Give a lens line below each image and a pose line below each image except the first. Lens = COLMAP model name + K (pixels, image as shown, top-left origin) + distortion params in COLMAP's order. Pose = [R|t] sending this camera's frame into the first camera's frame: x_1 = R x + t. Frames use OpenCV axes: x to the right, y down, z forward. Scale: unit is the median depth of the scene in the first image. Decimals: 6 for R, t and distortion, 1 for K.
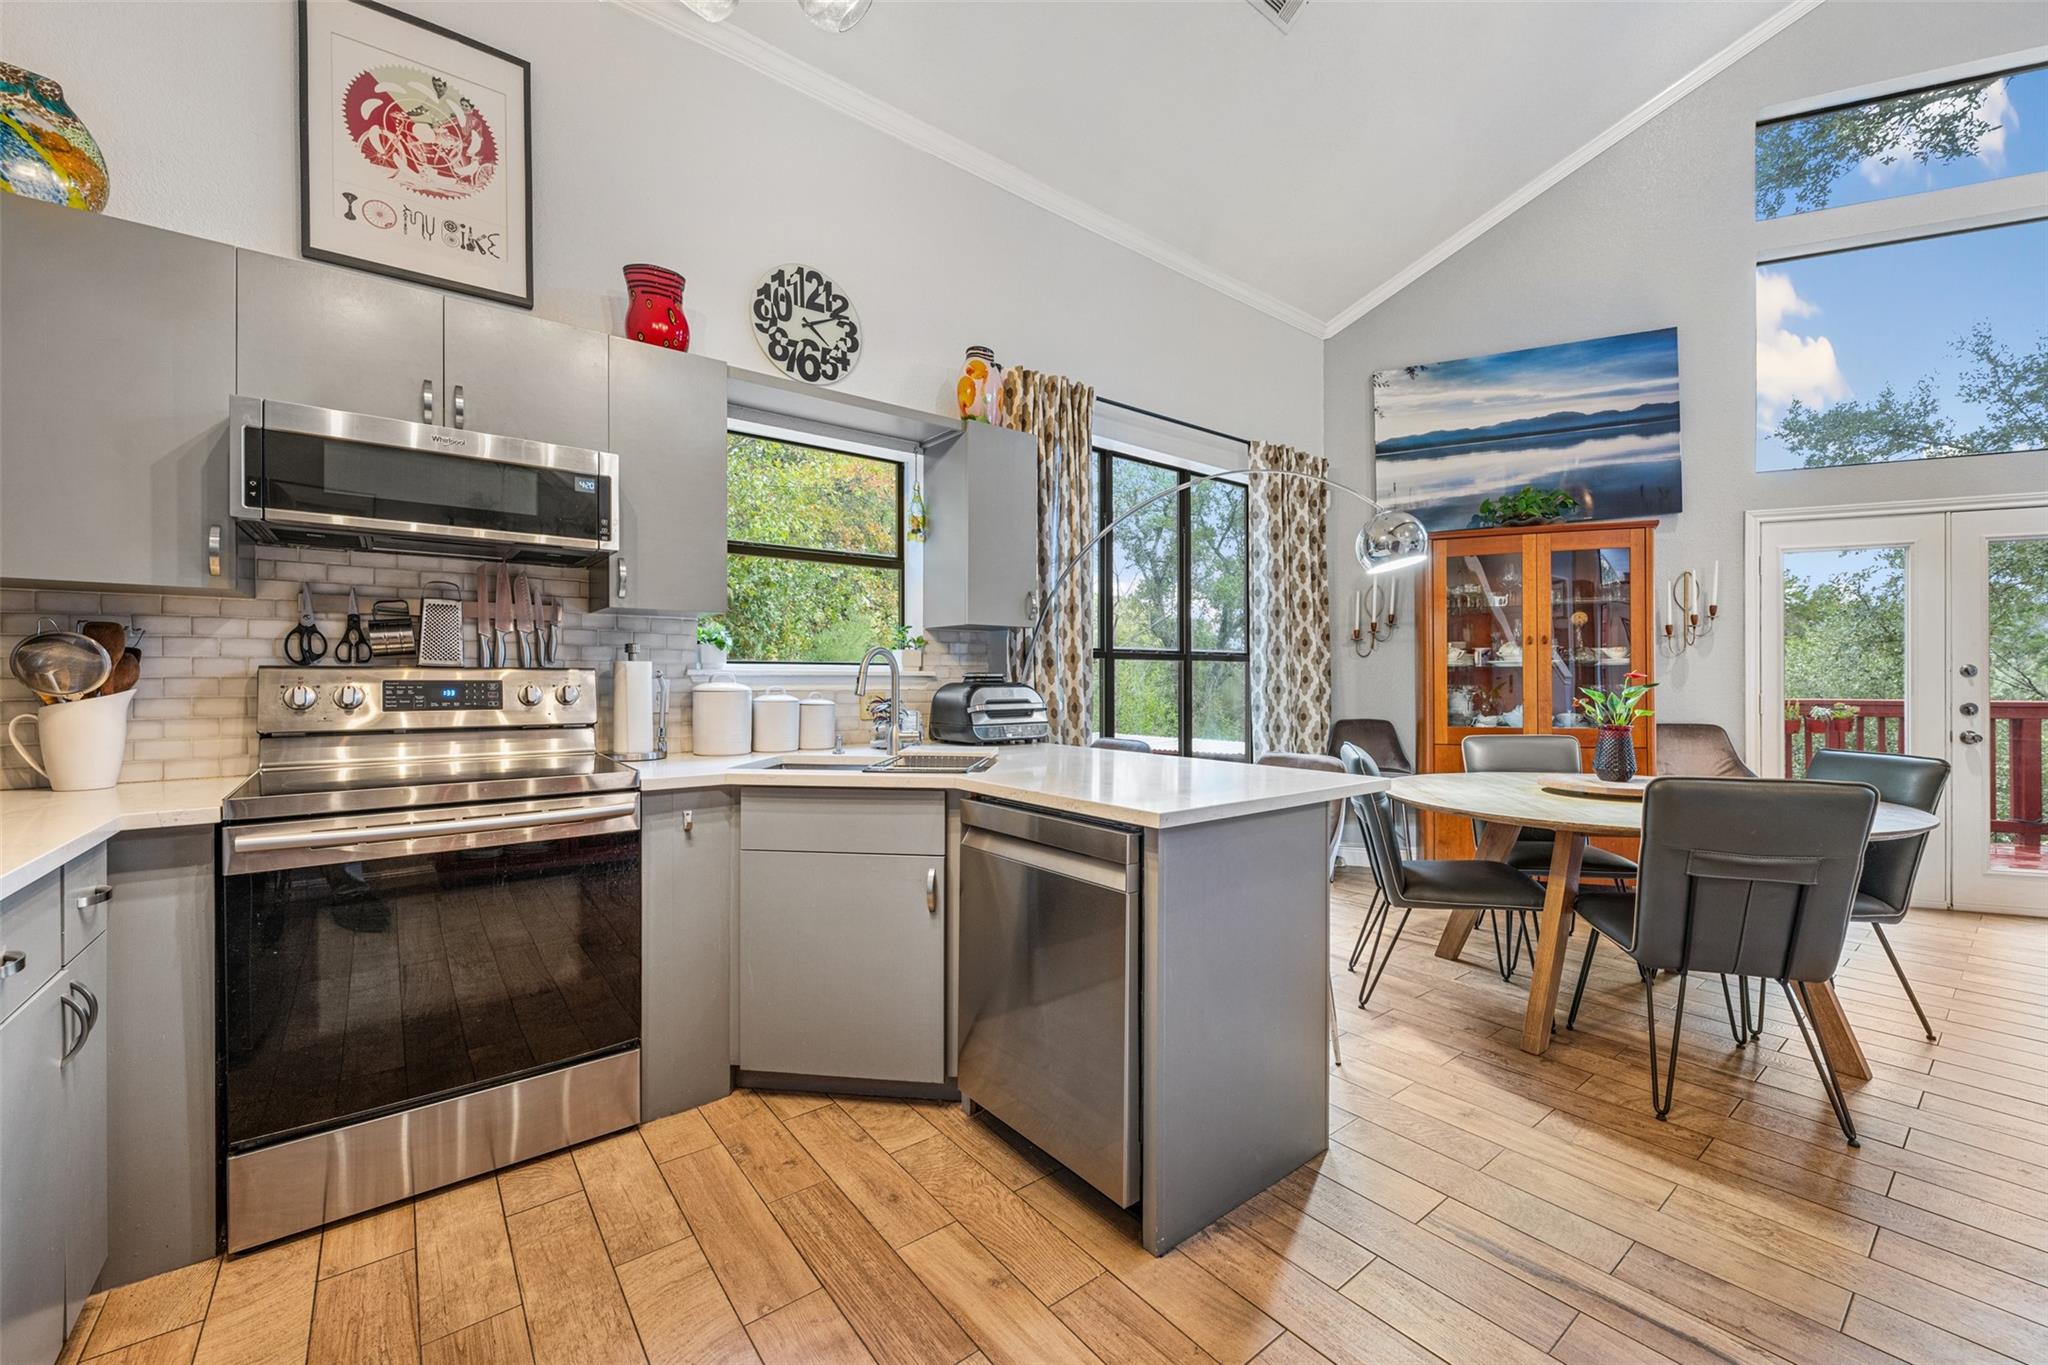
lens RADIAL K [[805.3, 0, 1024.0], [0, 805.3, 682.5], [0, 0, 1]] dist [-0.001675, 0.000154]
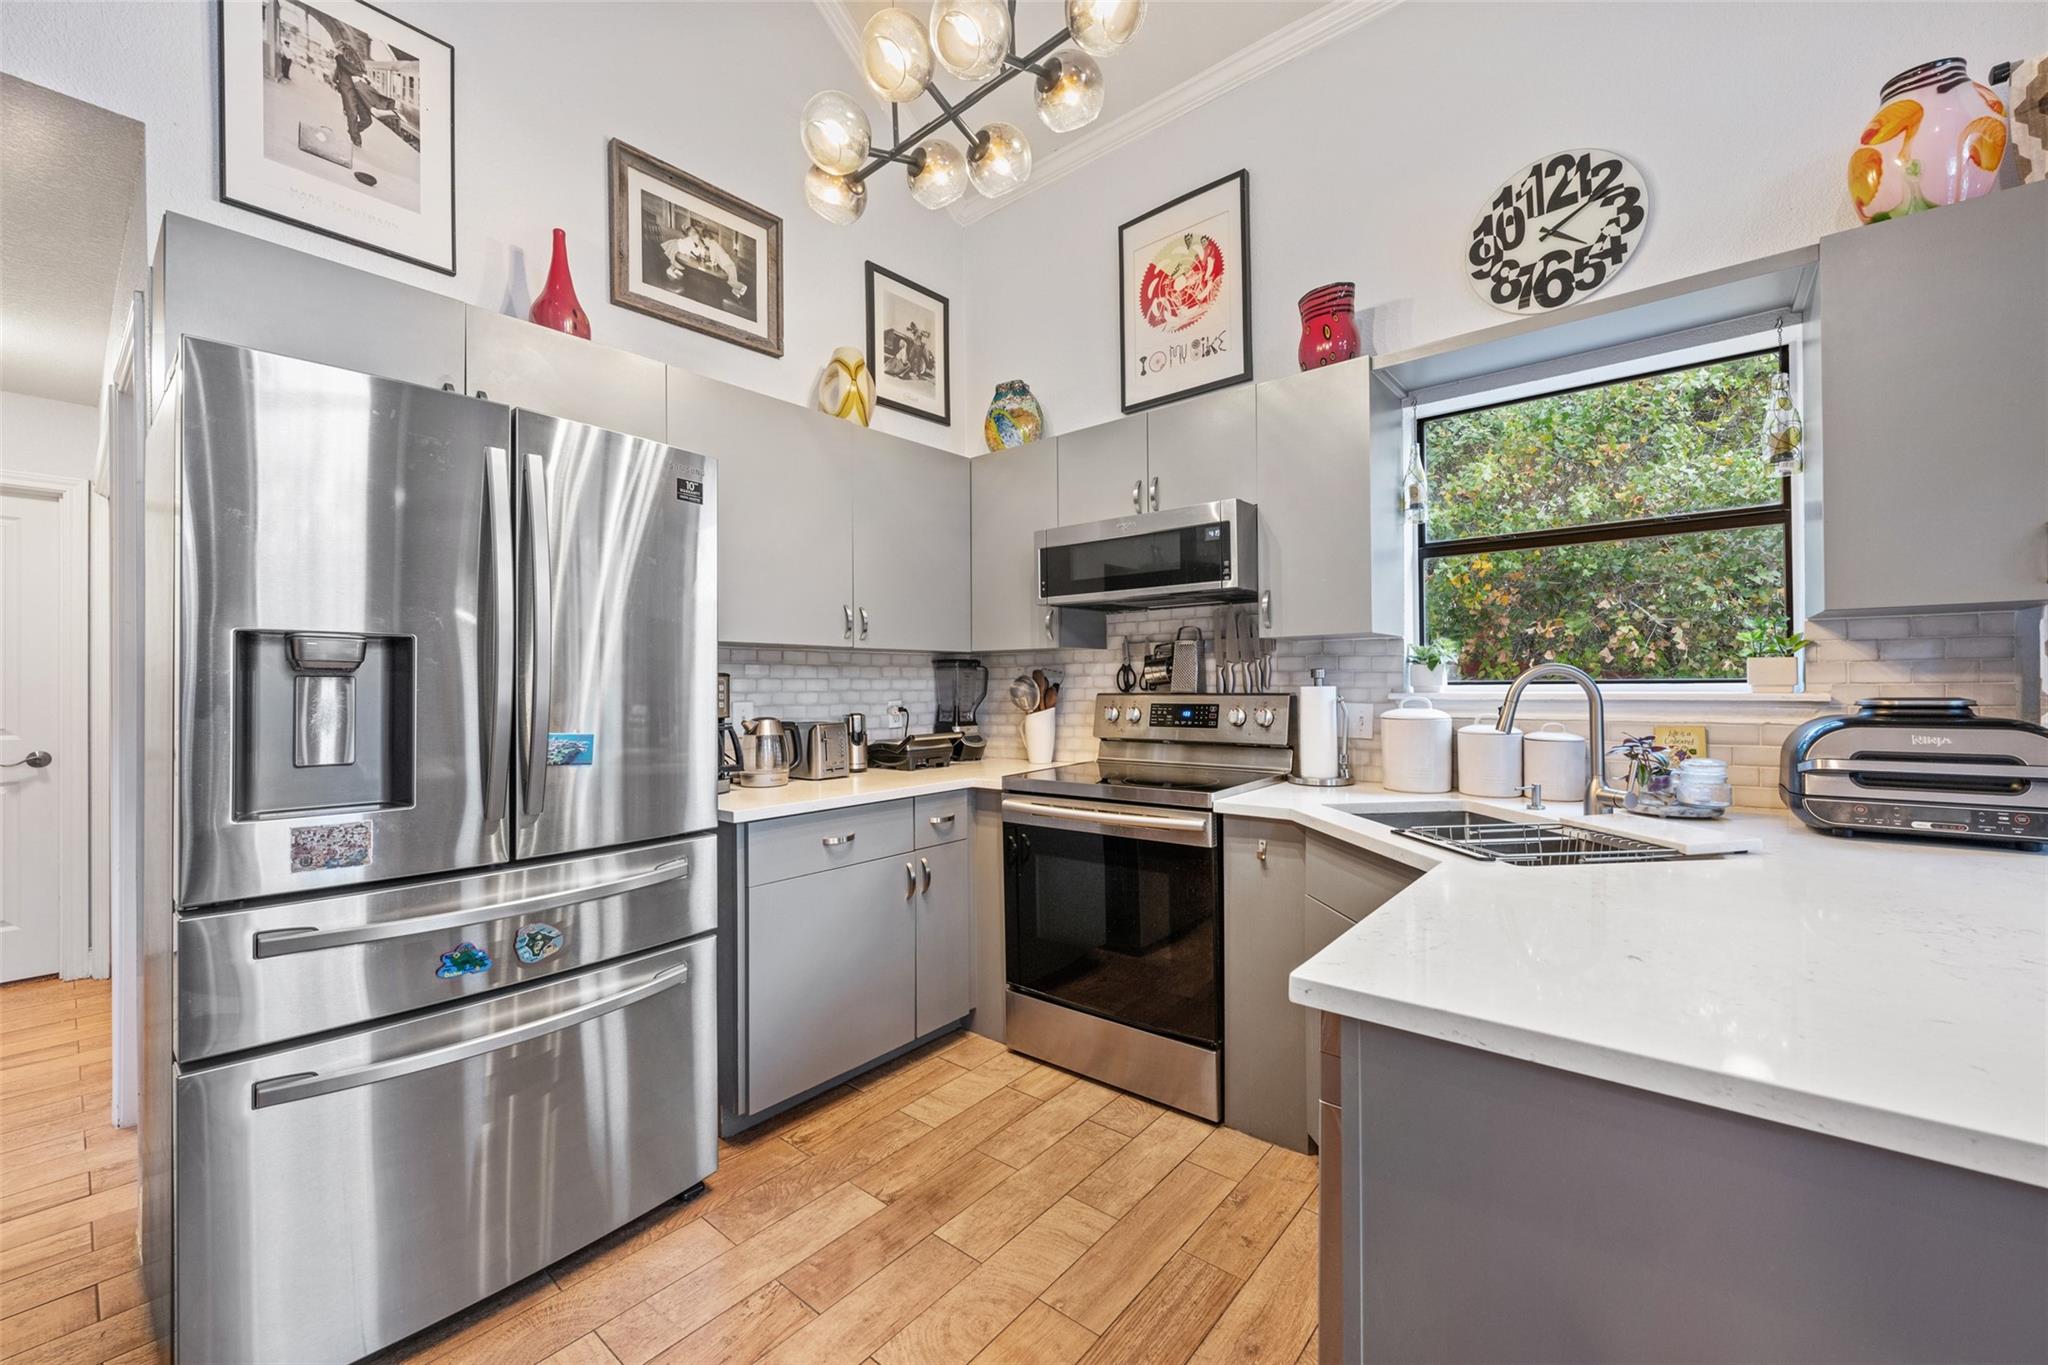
lens RADIAL K [[805.3, 0, 1024.0], [0, 805.3, 682.5], [0, 0, 1]] dist [-0.001675, 0.000154]
pose [[0.214280, -0.006585, -0.976750, 0.355469], [0.003548, 0.999976, -0.005963, -0.022205], [0.976766, -0.002188, 0.214299, 0.356939]]
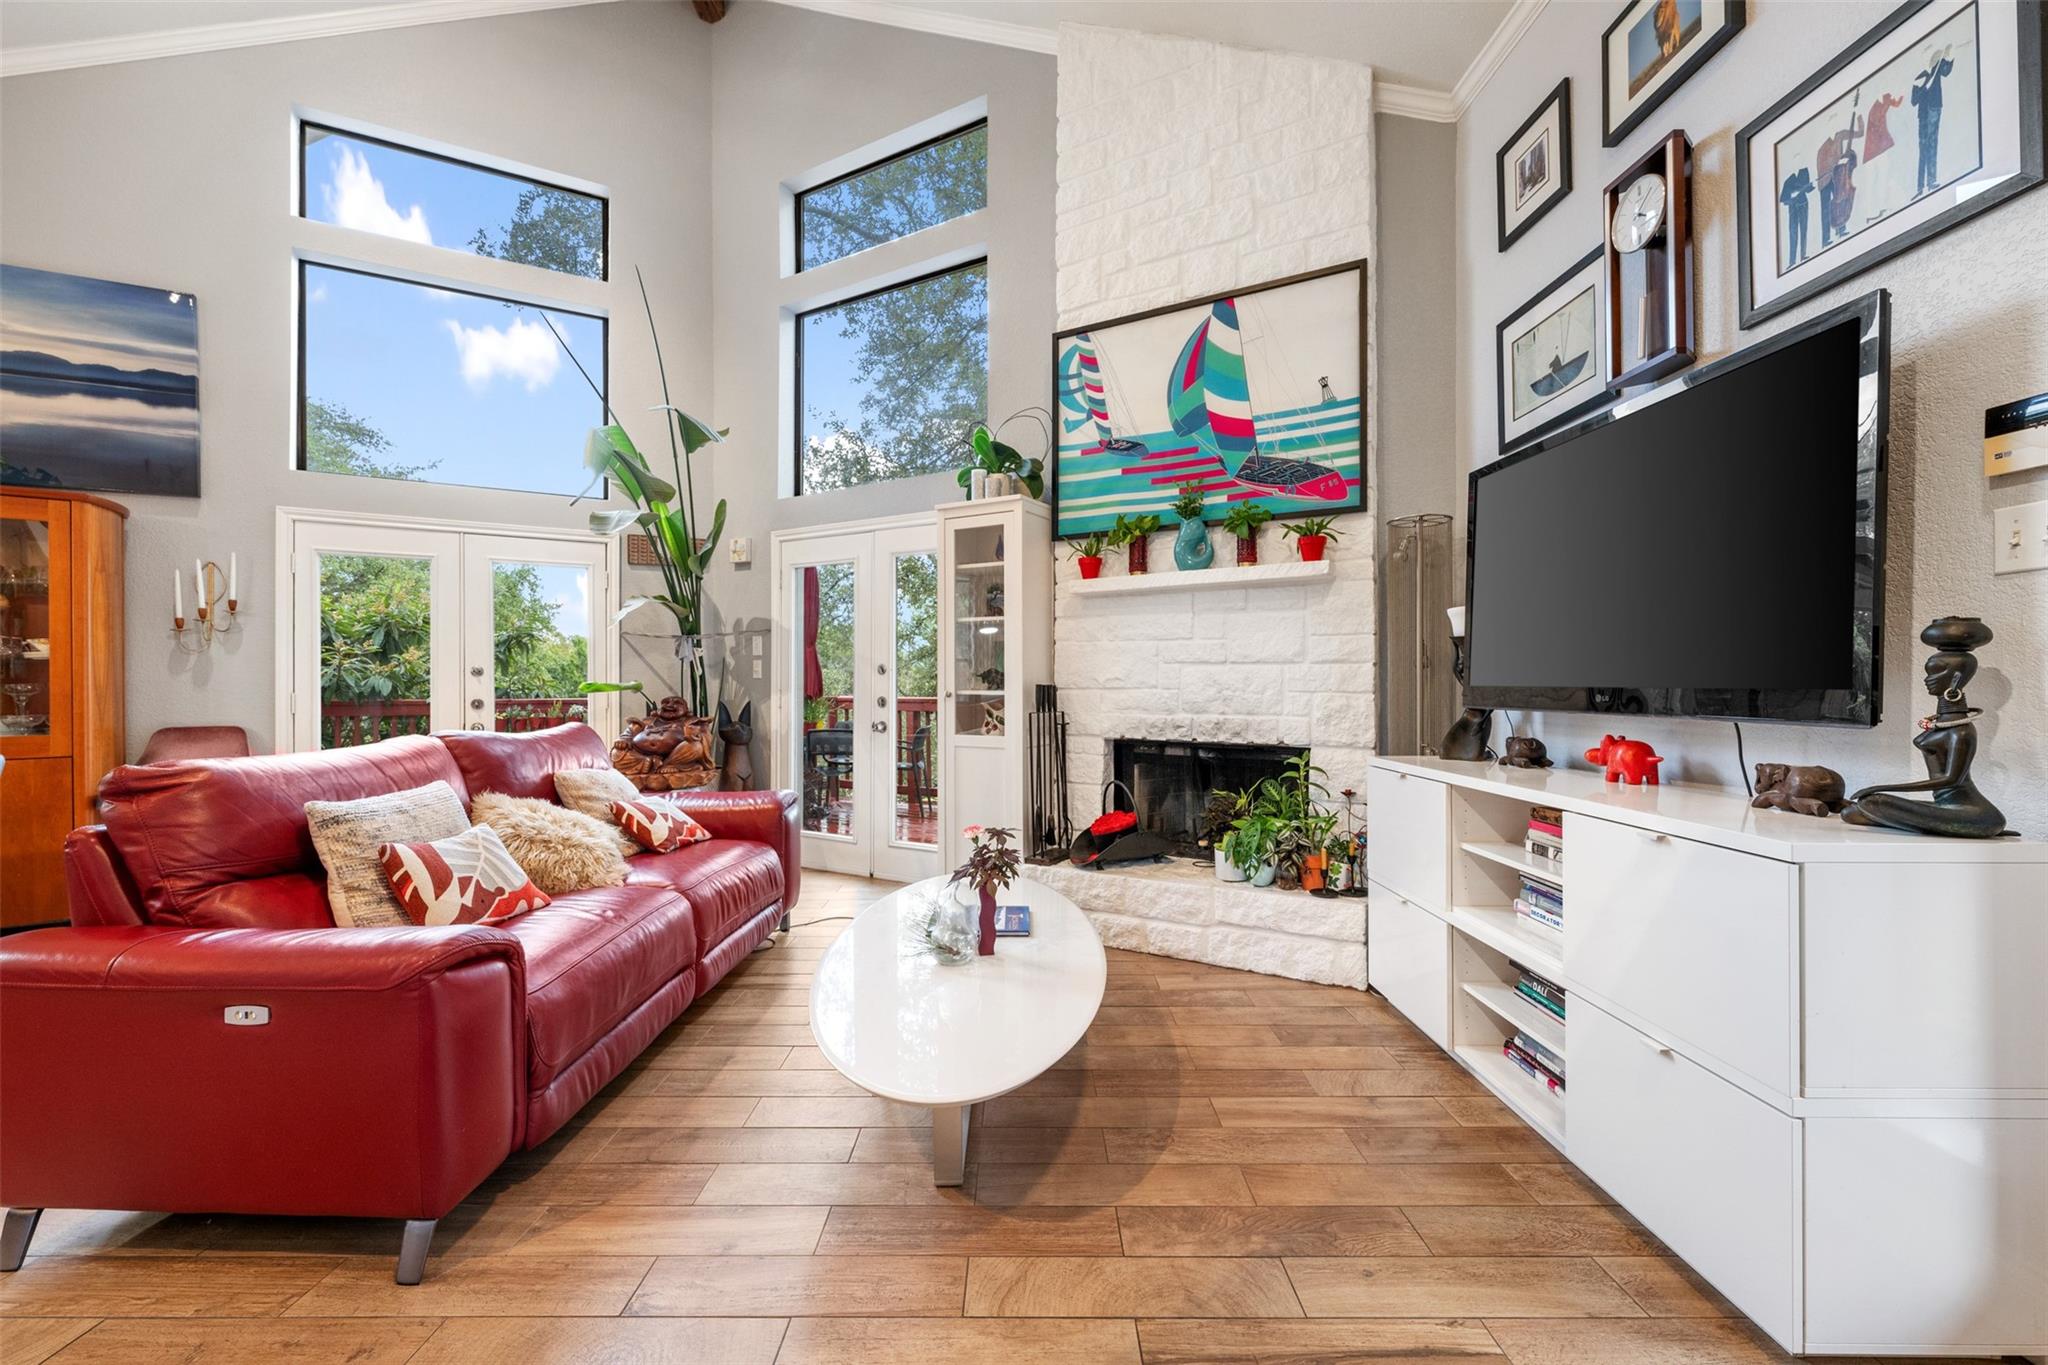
lens RADIAL K [[805.3, 0, 1024.0], [0, 805.3, 682.5], [0, 0, 1]] dist [-0.001675, 0.000154]
pose [[0.614465, 0.001811, 0.788942, 0.987537], [0.005980, 0.999958, -0.006952, 0.019276], [-0.788922, 0.008990, 0.614428, -0.455330]]
